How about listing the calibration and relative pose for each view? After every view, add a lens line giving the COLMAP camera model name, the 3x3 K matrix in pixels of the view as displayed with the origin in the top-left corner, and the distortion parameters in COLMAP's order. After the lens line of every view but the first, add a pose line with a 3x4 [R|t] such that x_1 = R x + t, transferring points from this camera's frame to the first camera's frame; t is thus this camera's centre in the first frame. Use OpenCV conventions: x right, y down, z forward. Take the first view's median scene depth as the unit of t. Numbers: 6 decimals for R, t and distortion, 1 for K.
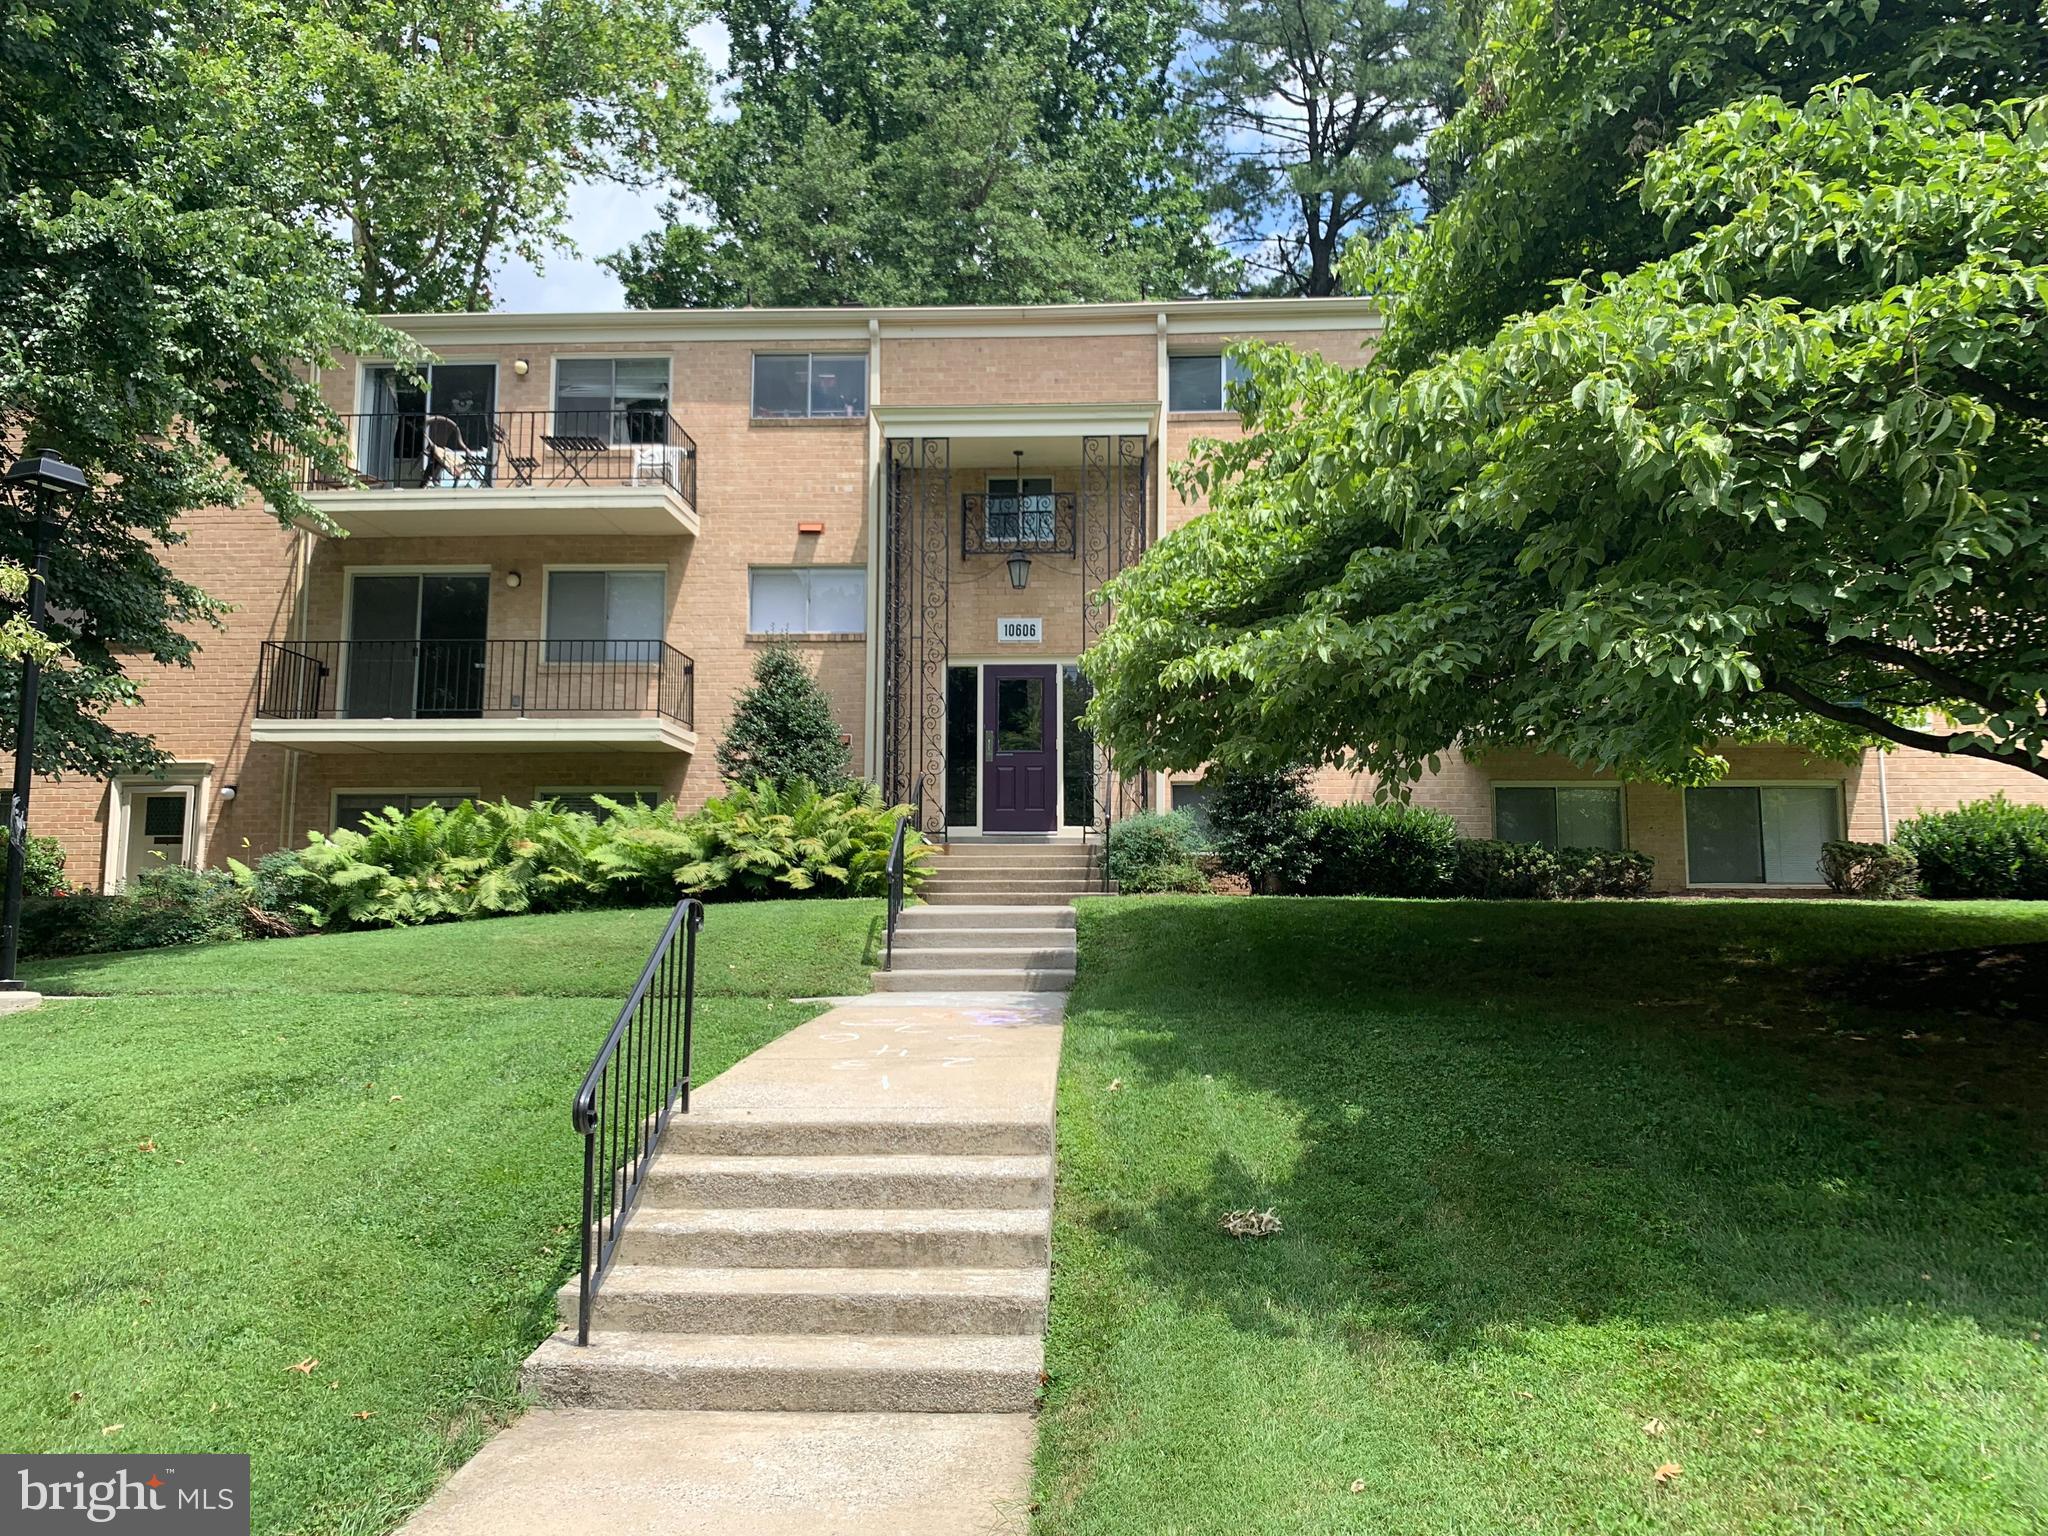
lens RADIAL K [[1575.9, 0, 1019.1], [0, 1575.9, 756.0], [0, 0, 1]] dist [0.030243, -0.023273]
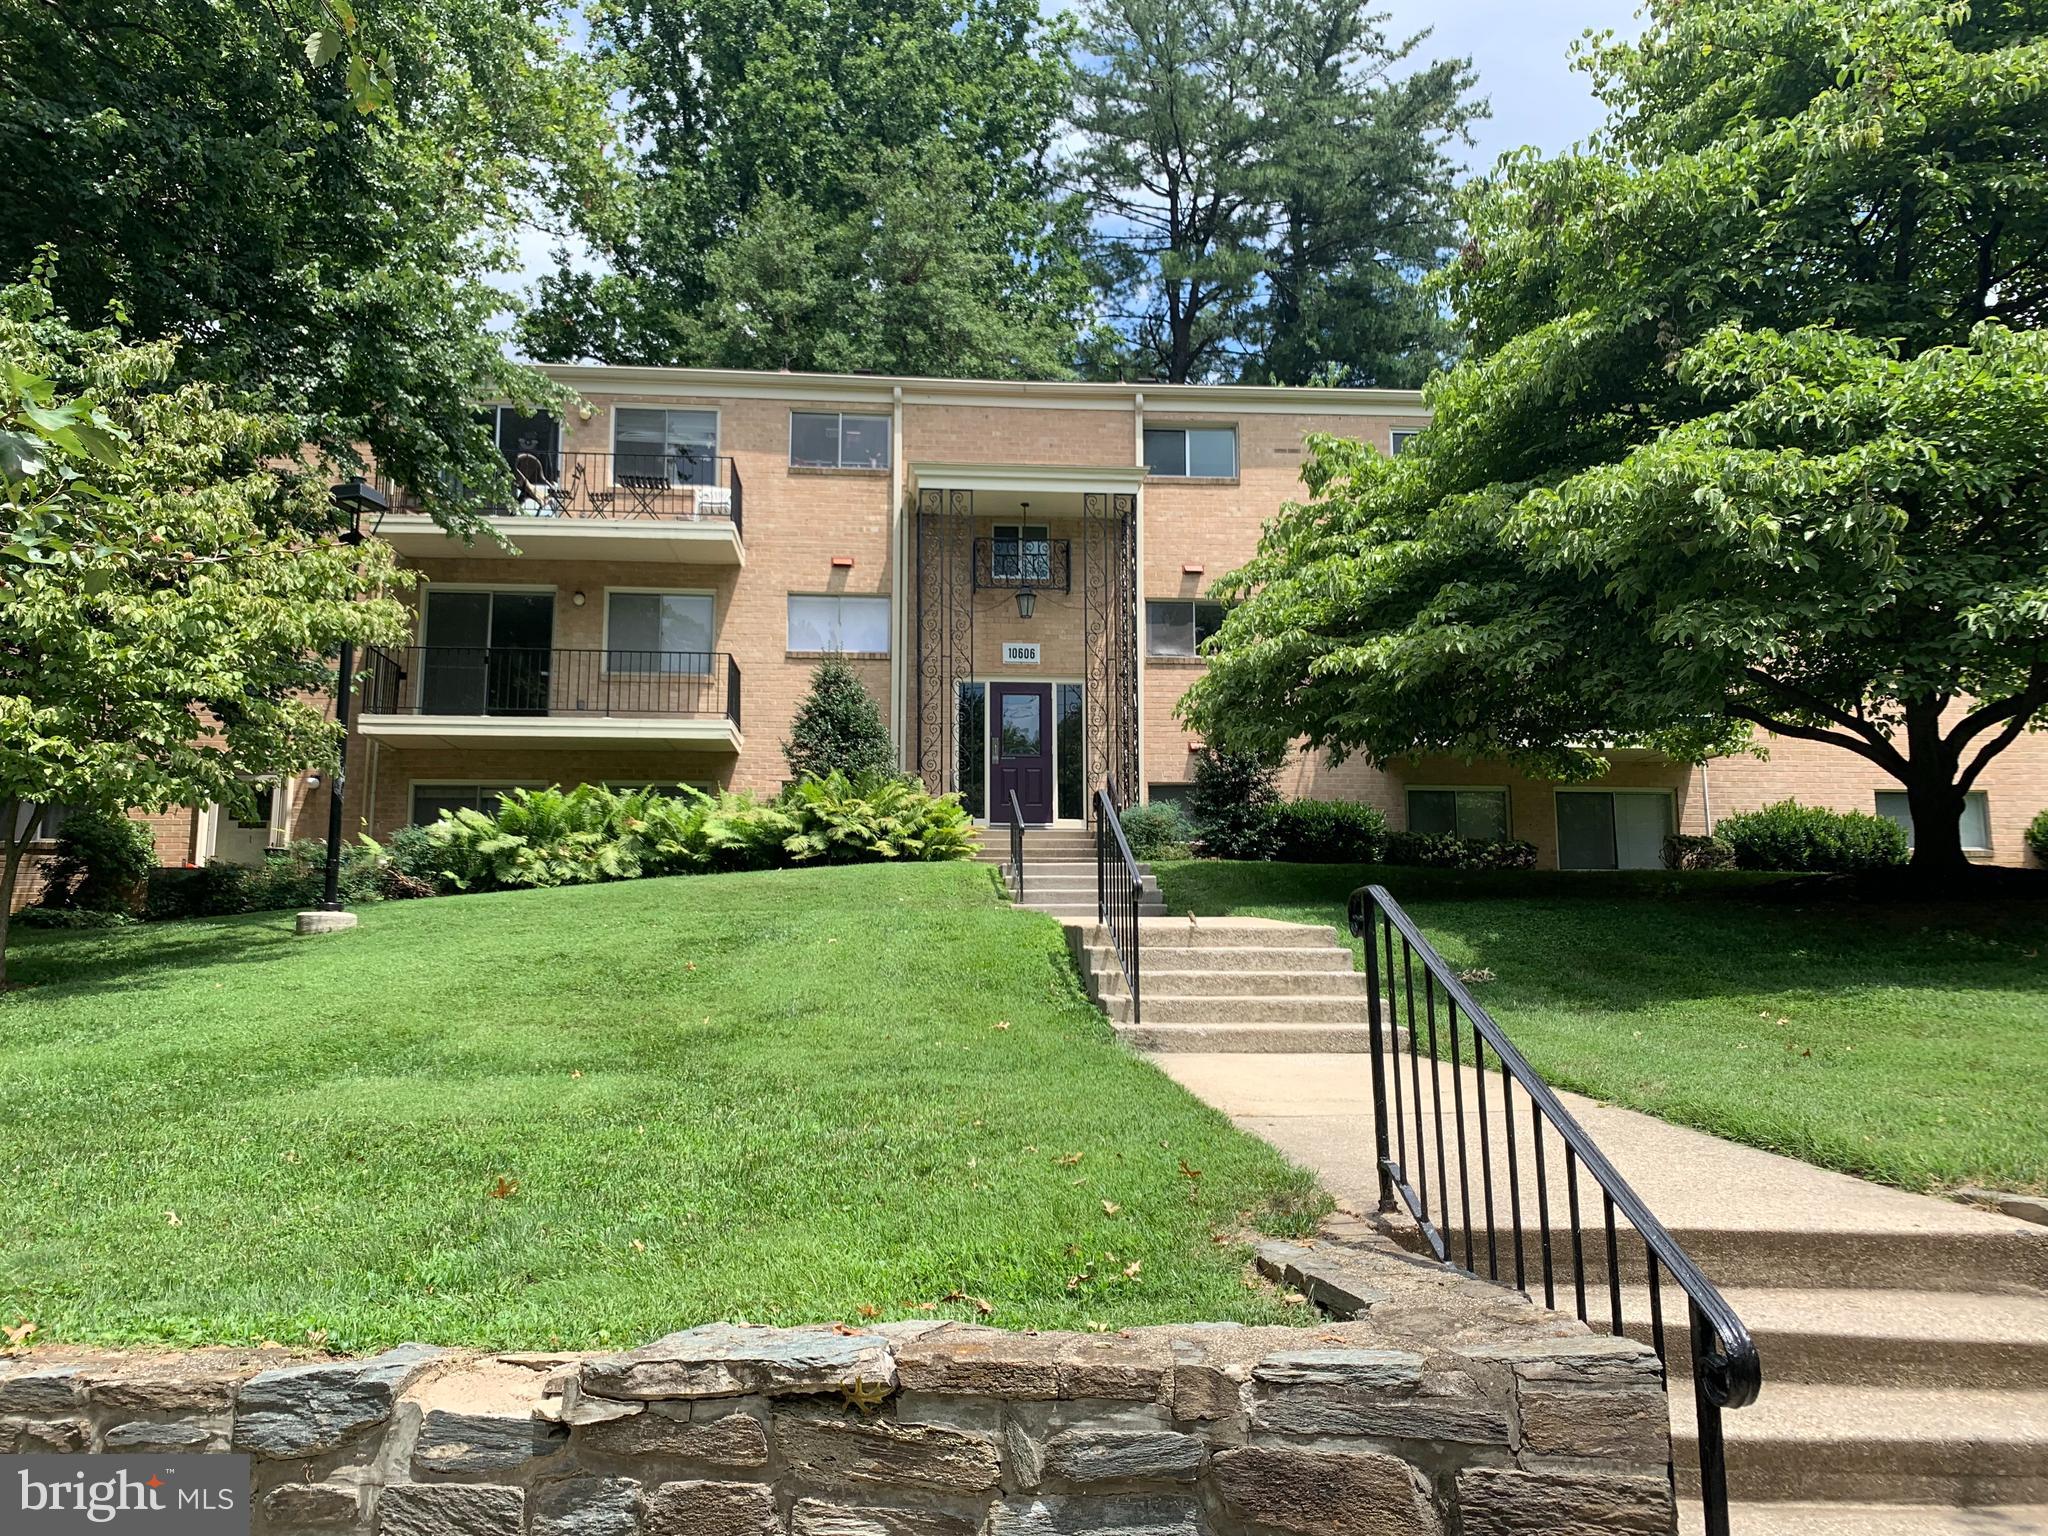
lens RADIAL K [[1575.9, 0, 1007.6], [0, 1575.9, 769.0], [0, 0, 1]] dist [0.030243, -0.023273]
pose [[0.991731, 0.015684, 0.127369, -0.159794], [-0.012935, 0.999666, -0.022382, 0.033682], [-0.127678, 0.020549, 0.991603, -0.172173]]
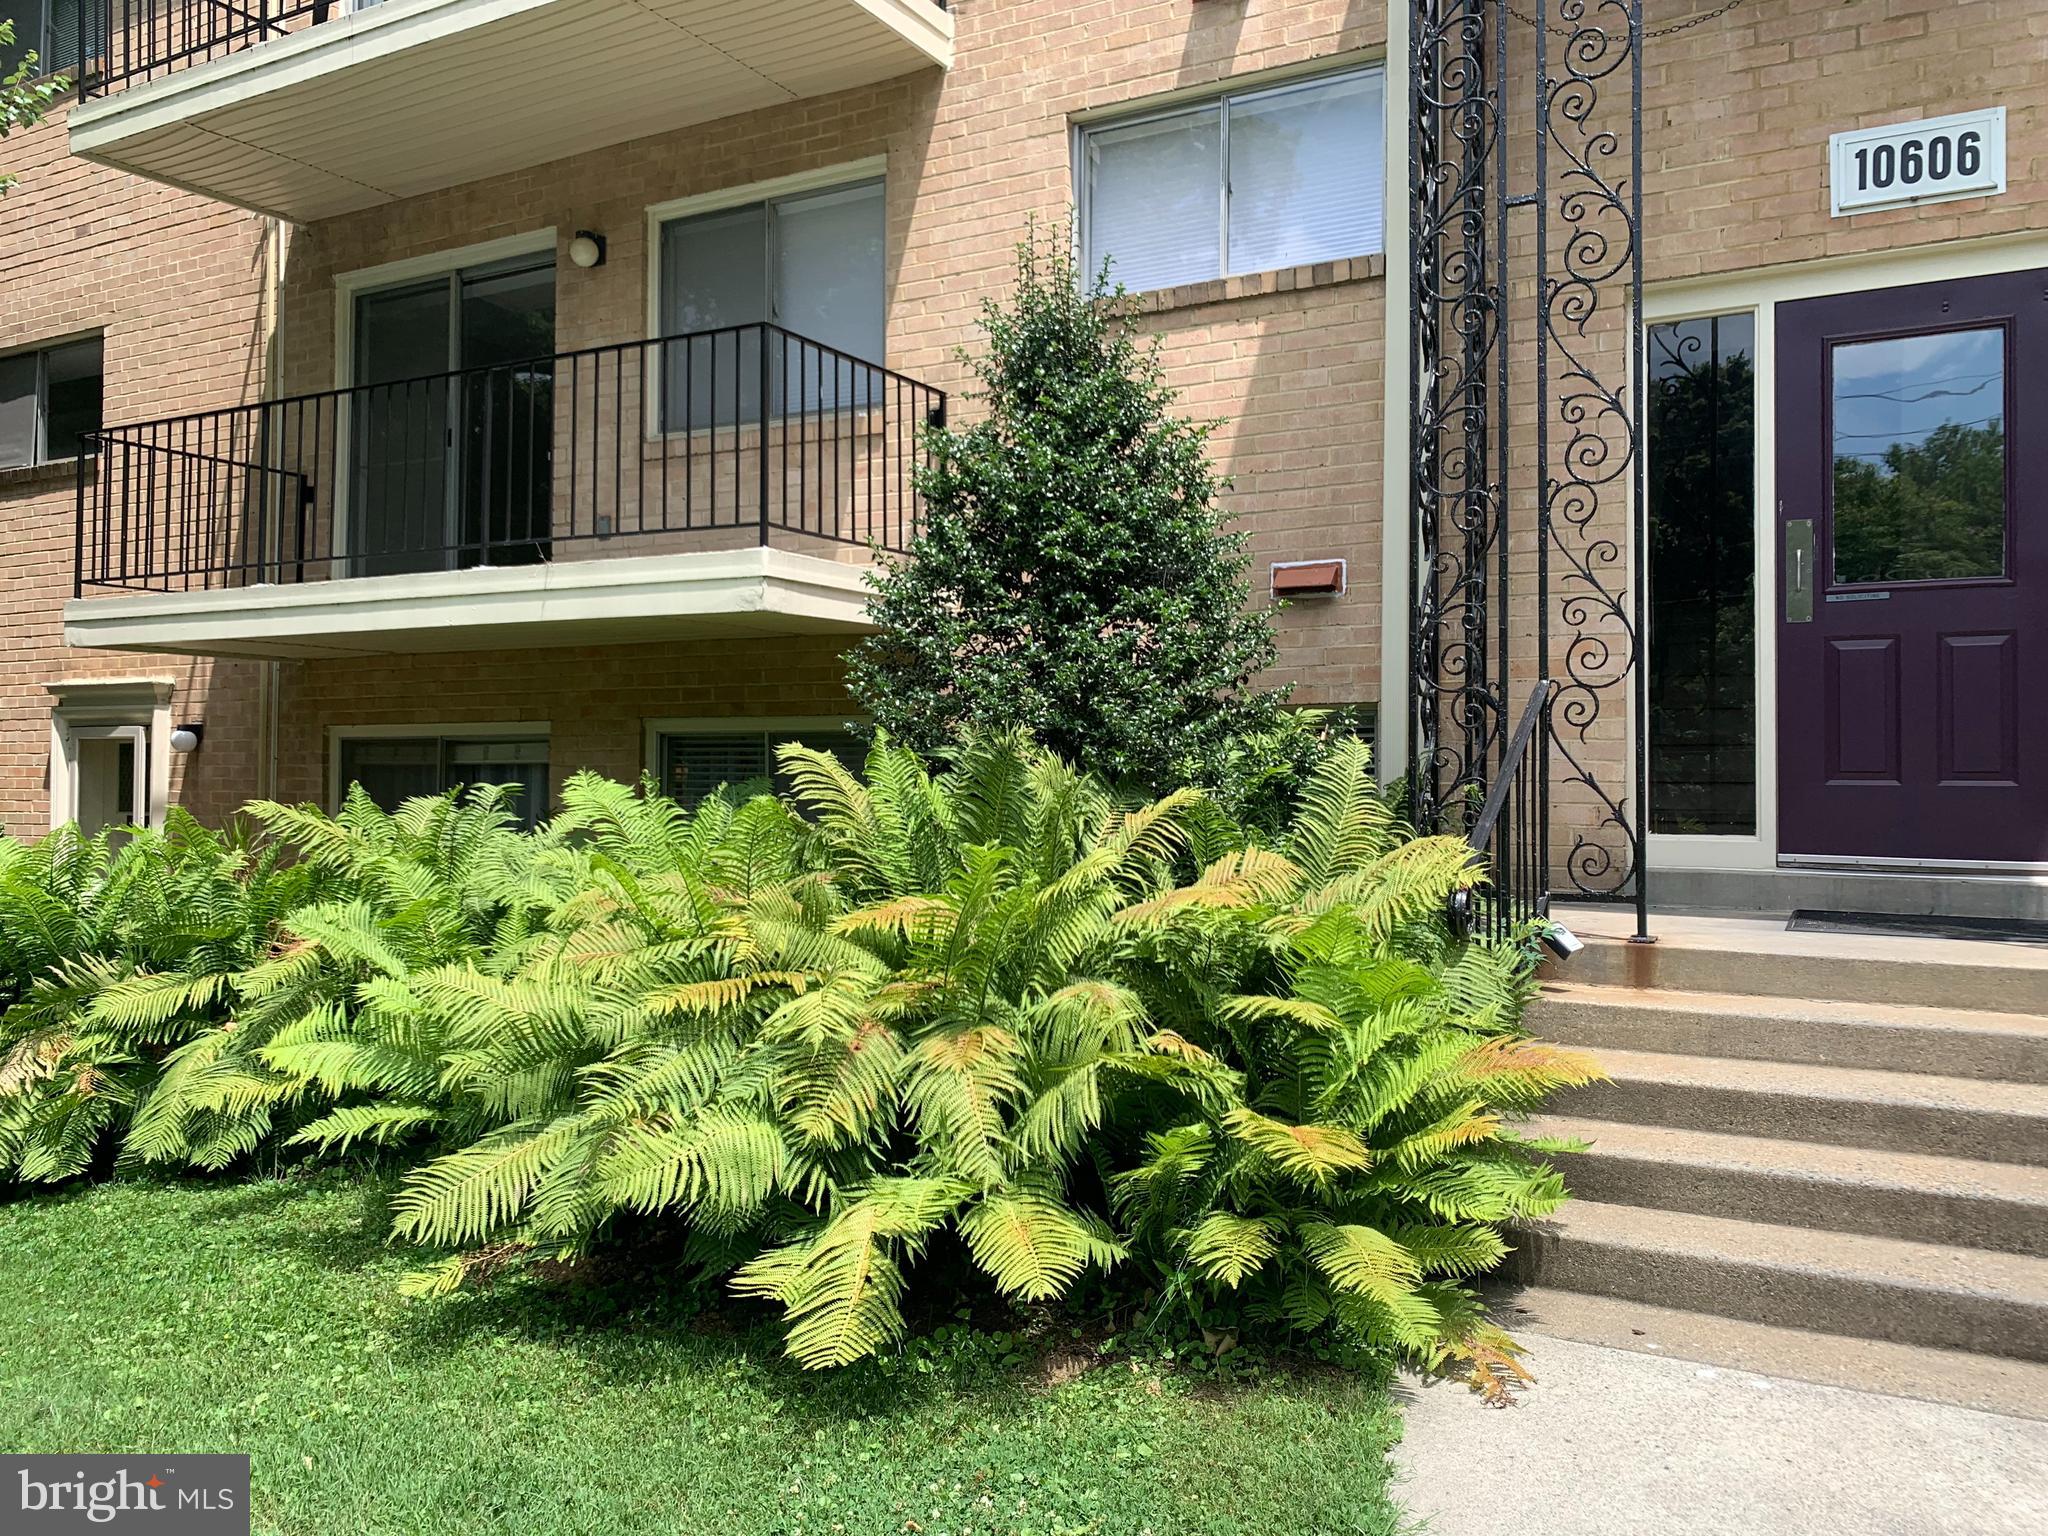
lens RADIAL K [[1575.9, 0, 1005.4], [0, 1575.9, 754.9], [0, 0, 1]] dist [0.030243, -0.023273]
pose [[0.899374, -0.004489, -0.437158, -0.022829], [0.051084, 0.994176, 0.094888, -0.007668], [0.434186, -0.107672, 0.894365, 0.655560]]
